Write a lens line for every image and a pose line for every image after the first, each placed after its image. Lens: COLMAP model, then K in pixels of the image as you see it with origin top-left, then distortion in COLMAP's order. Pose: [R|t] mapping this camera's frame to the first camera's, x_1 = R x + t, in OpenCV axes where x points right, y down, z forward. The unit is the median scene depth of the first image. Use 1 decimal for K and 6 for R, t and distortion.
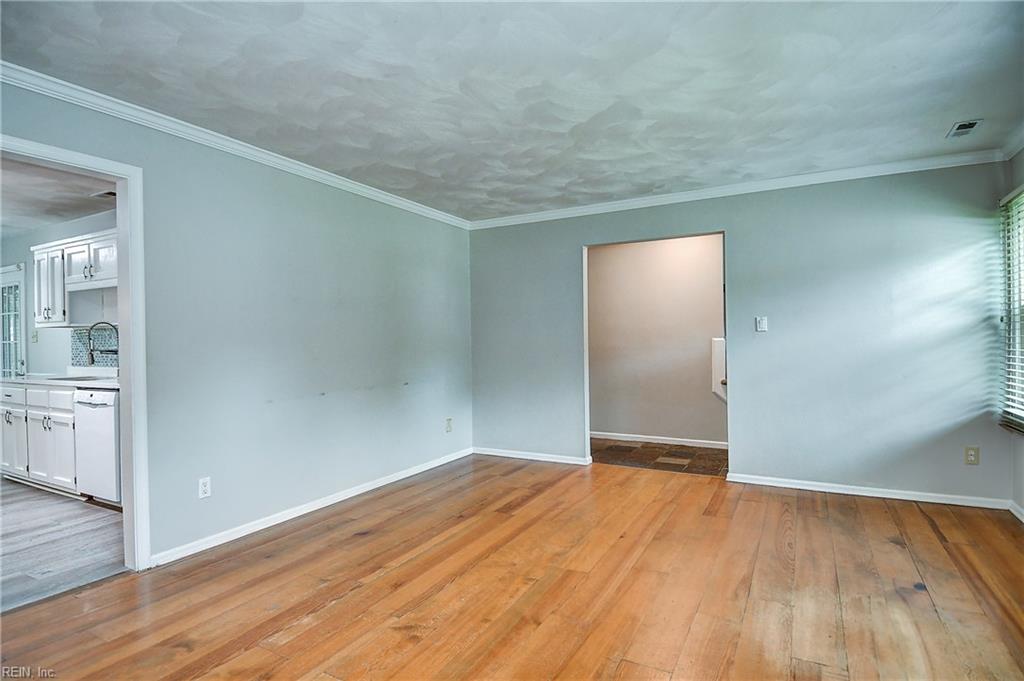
lens RADIAL K [[535.4, 0, 511.9], [0, 535.4, 341.9], [0, 0, 1]] dist [0.039085, -0.044997]
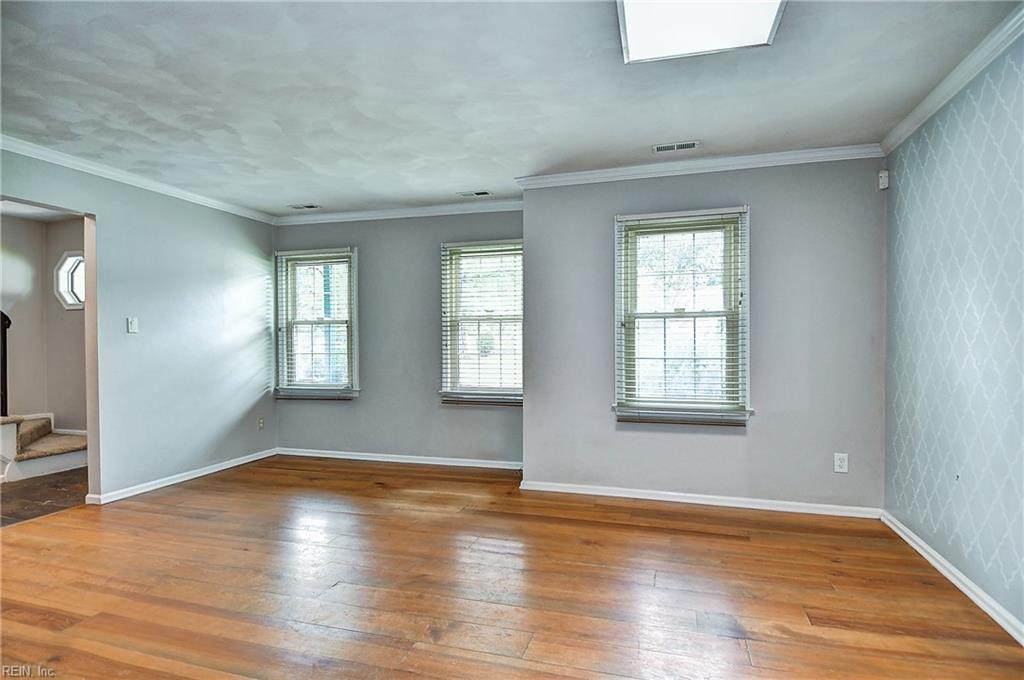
lens RADIAL K [[535.4, 0, 512.9], [0, 535.4, 349.1], [0, 0, 1]] dist [0.039085, -0.044997]
pose [[-0.208664, -0.002861, 0.977983, -0.704958], [0.008787, 0.999950, 0.004800, 0.012170], [-0.977948, 0.009595, -0.208629, 0.644882]]
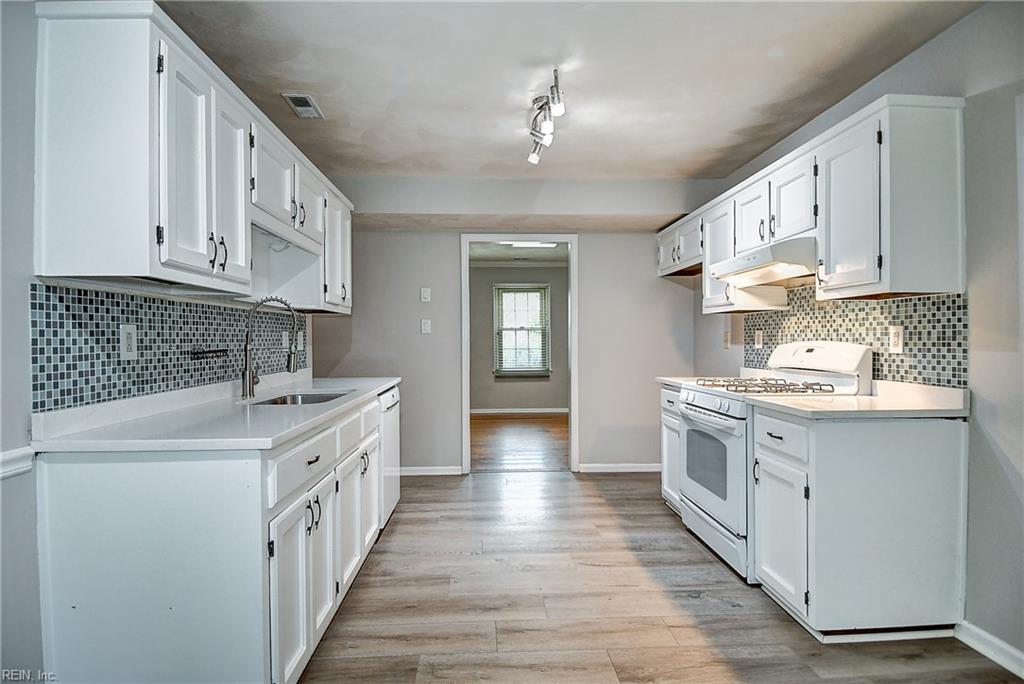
lens RADIAL K [[535.4, 0, 516.9], [0, 535.4, 356.6], [0, 0, 1]] dist [0.039085, -0.044997]
pose [[-0.527489, -0.011454, 0.849484, -1.668396], [0.014389, 0.999645, 0.022414, 0.019294], [-0.849440, 0.024047, -0.527137, 1.322679]]
